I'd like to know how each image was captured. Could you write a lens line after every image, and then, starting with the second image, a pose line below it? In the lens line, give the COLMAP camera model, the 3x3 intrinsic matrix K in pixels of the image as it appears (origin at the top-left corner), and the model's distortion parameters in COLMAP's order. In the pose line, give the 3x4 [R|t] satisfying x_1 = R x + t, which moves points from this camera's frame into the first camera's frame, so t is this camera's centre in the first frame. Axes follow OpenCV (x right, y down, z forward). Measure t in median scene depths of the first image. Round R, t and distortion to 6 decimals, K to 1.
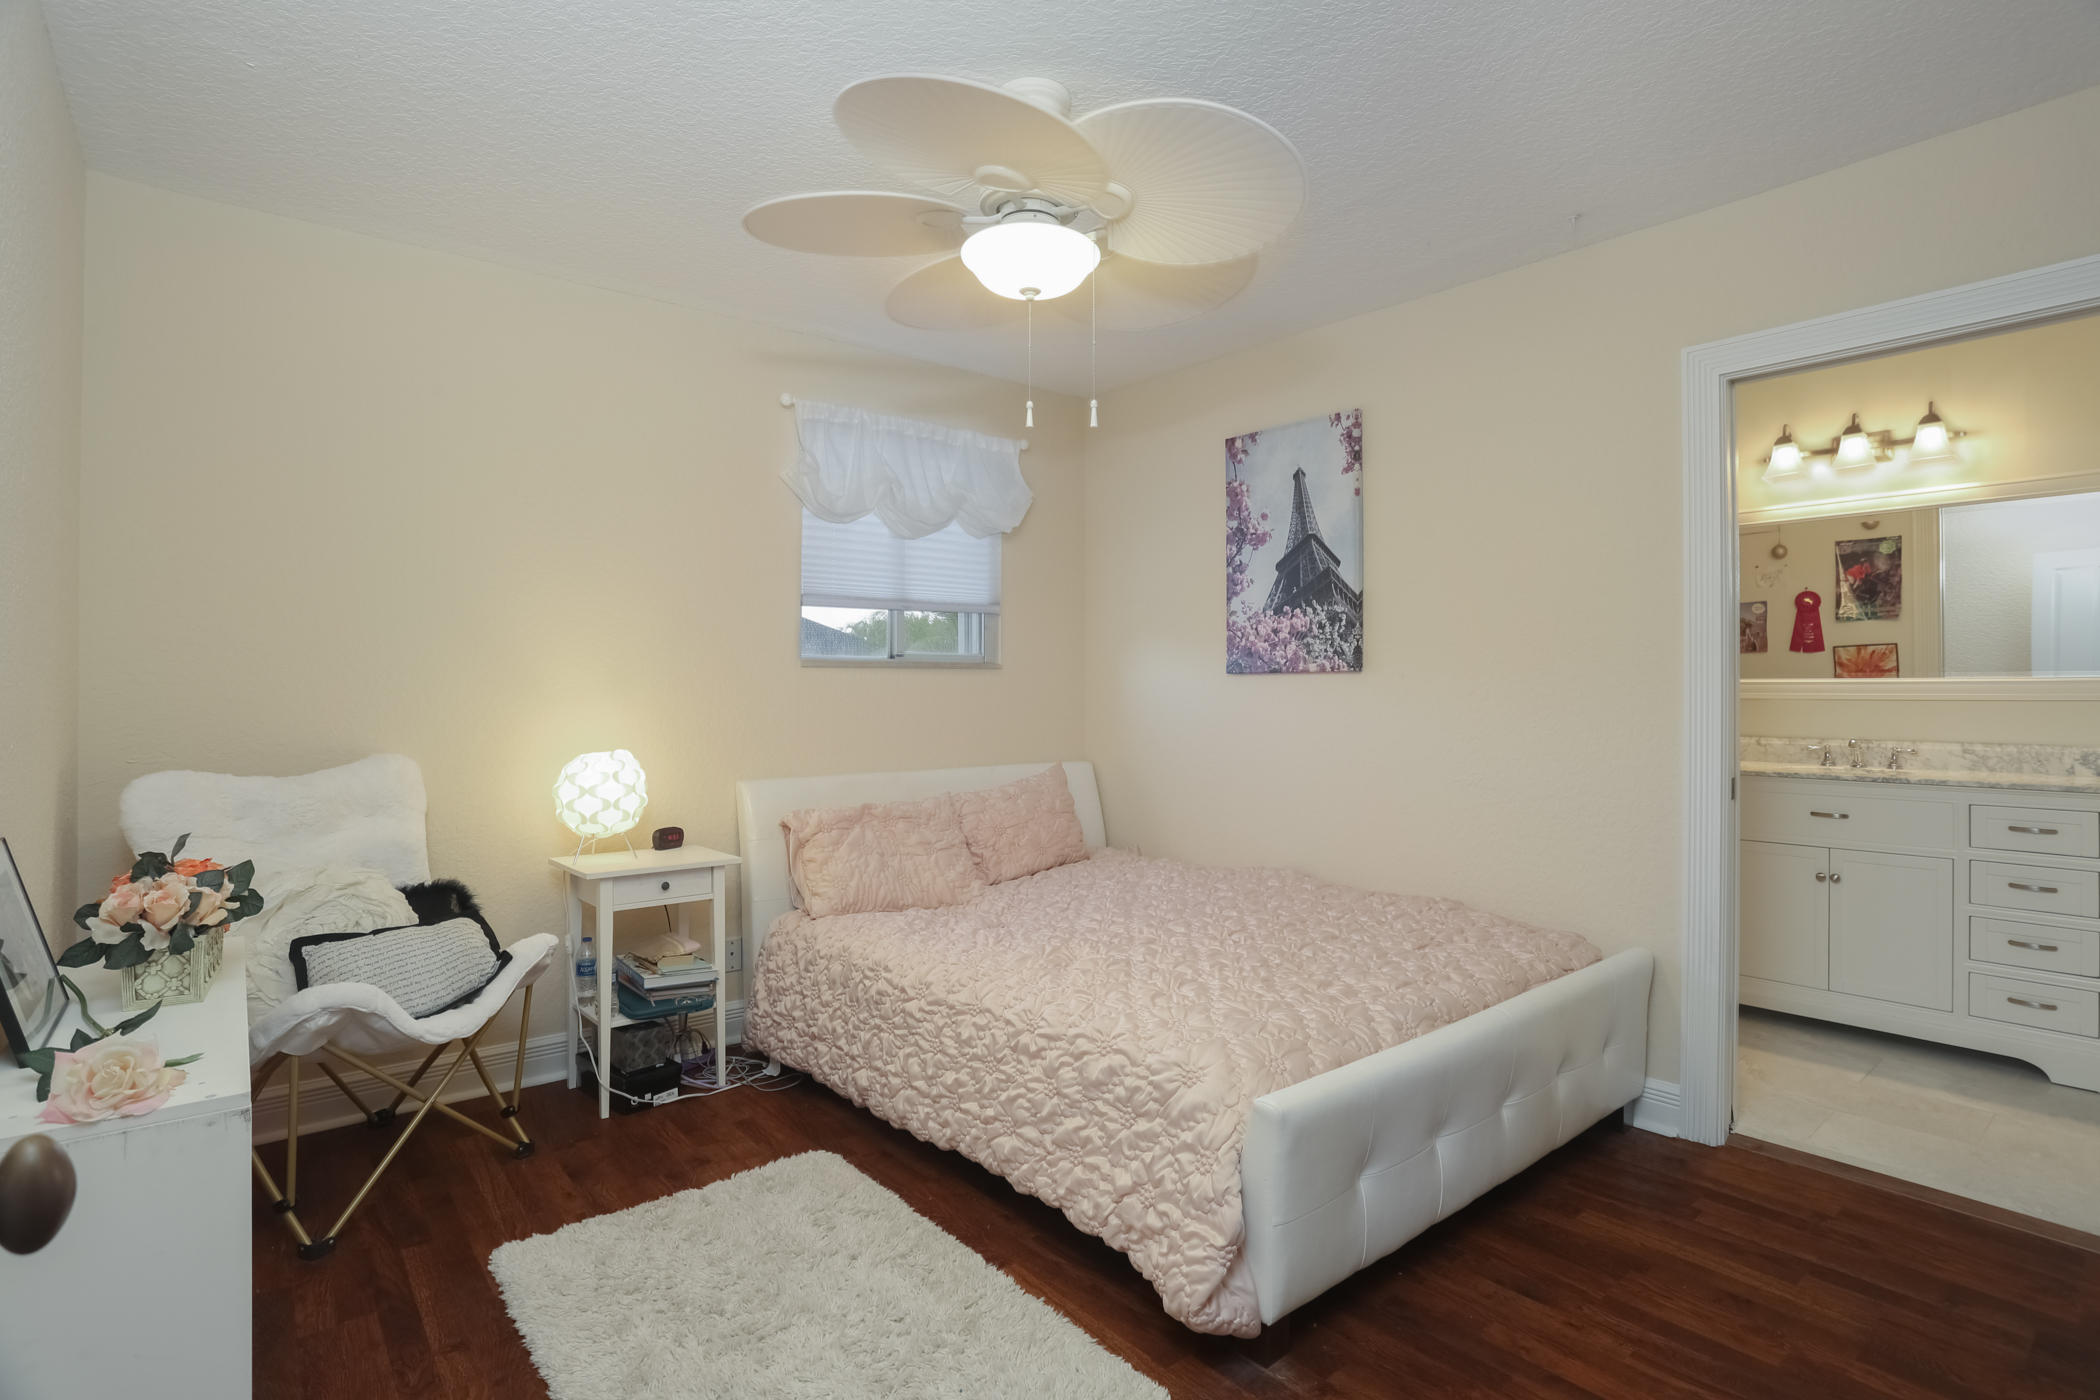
lens RADIAL K [[1013.1, 0, 1055.2], [0, 1013.1, 691.5], [0, 0, 1]] dist [-0.002712, 0.000743]
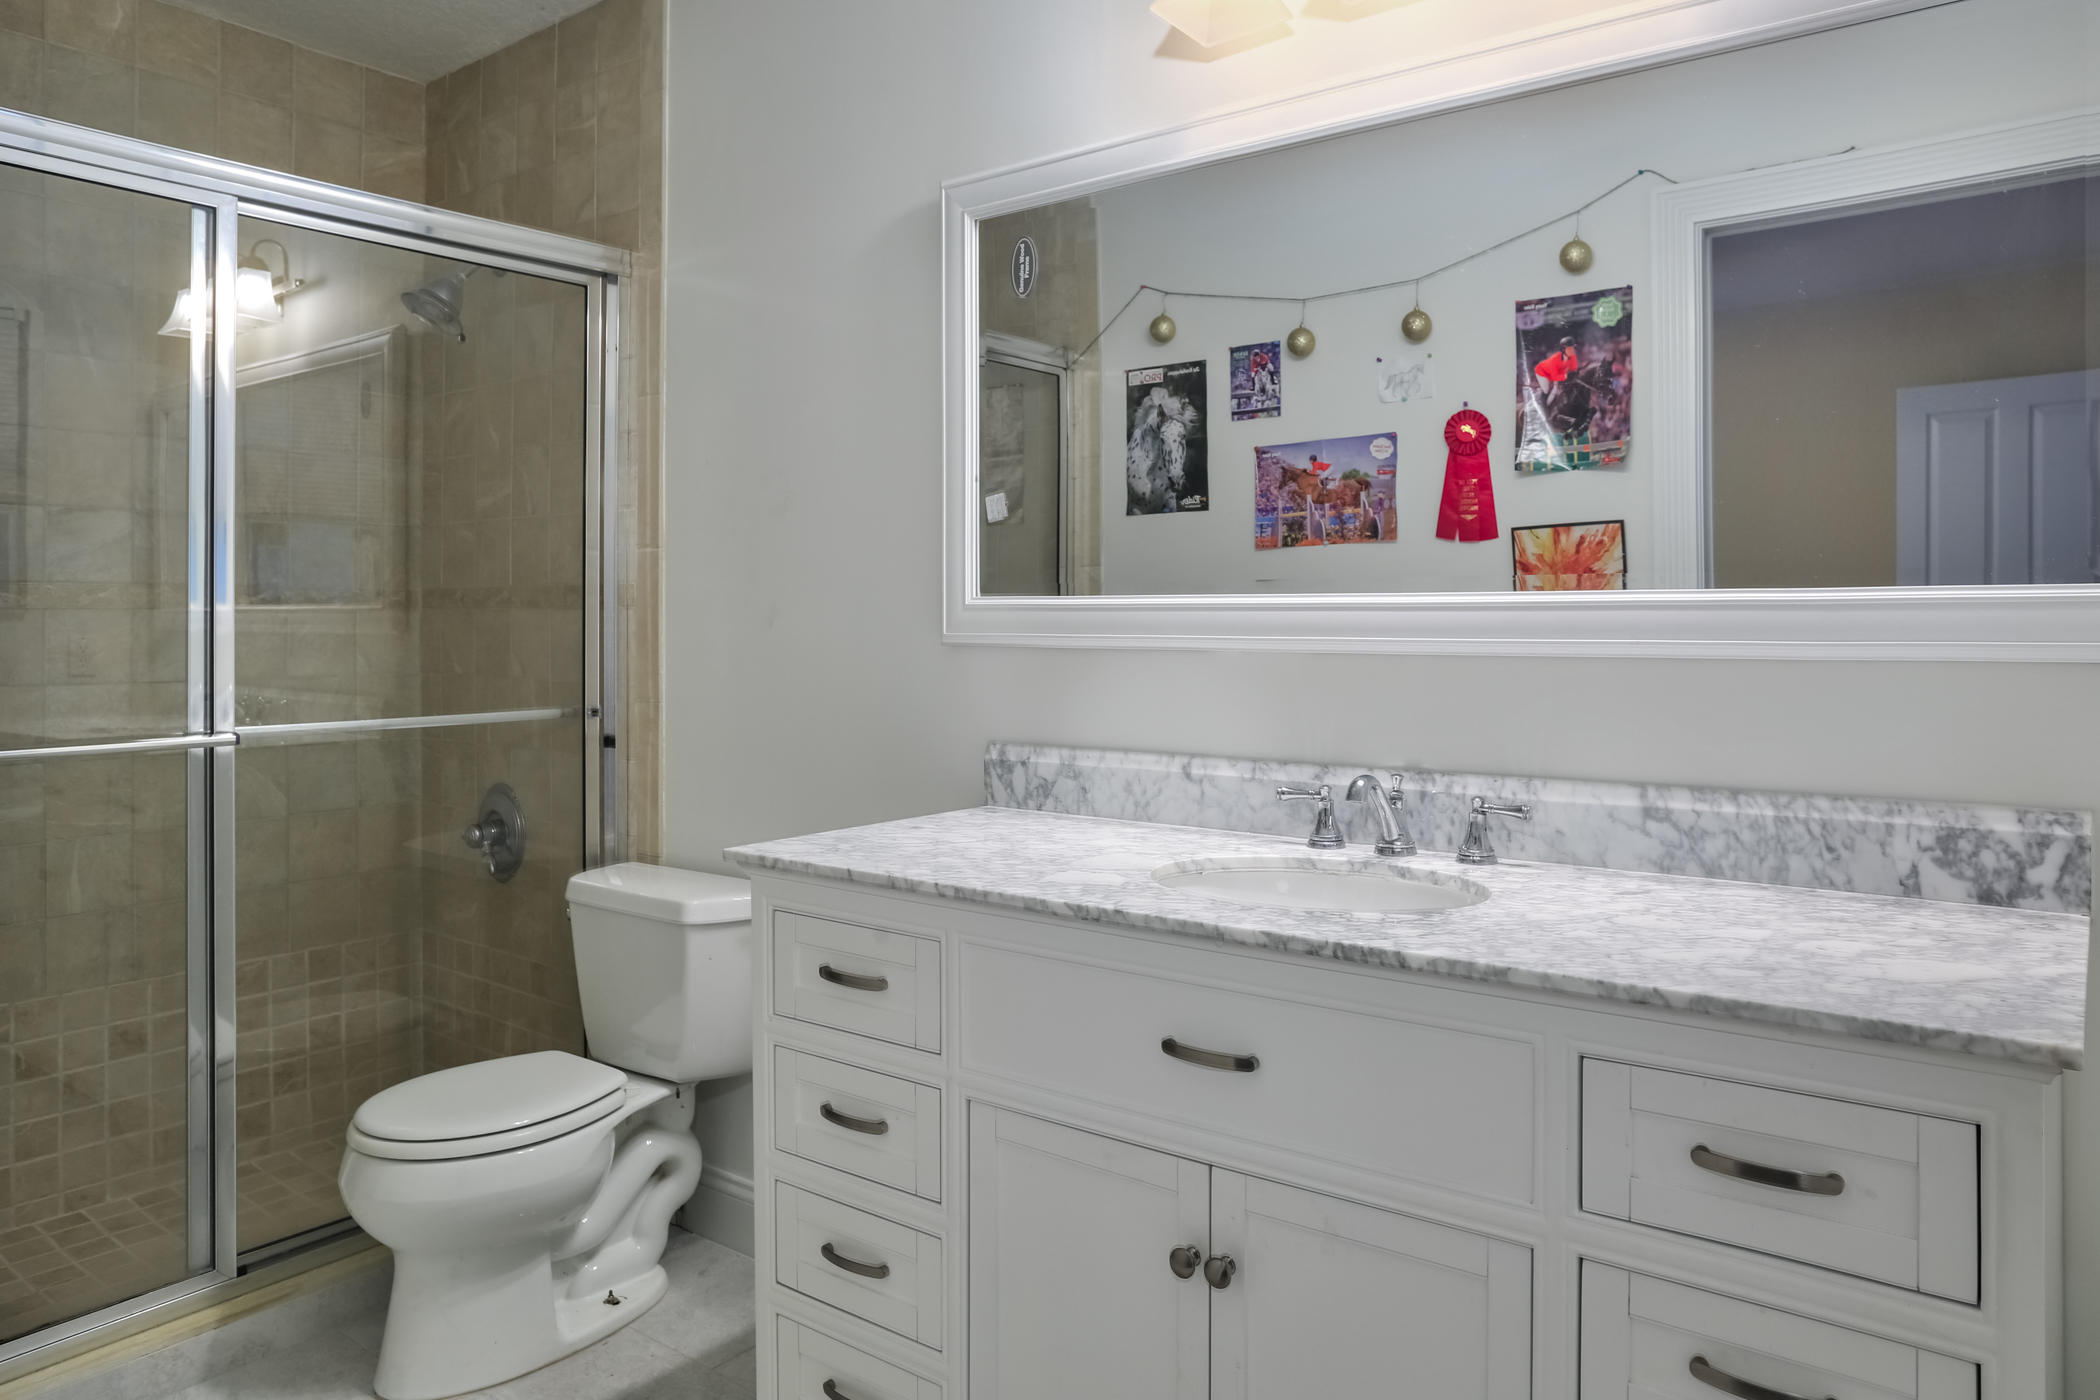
lens RADIAL K [[1404.2, 0, 1019.8], [0, 1404.2, 644.5], [0, 0, 1]] dist [0.005739, -0.001861]
pose [[0.980991, -0.006487, 0.193945, 0.422543], [0.002271, 0.999756, 0.021955, -0.005236], [-0.194040, -0.021097, 0.980767, 0.407496]]
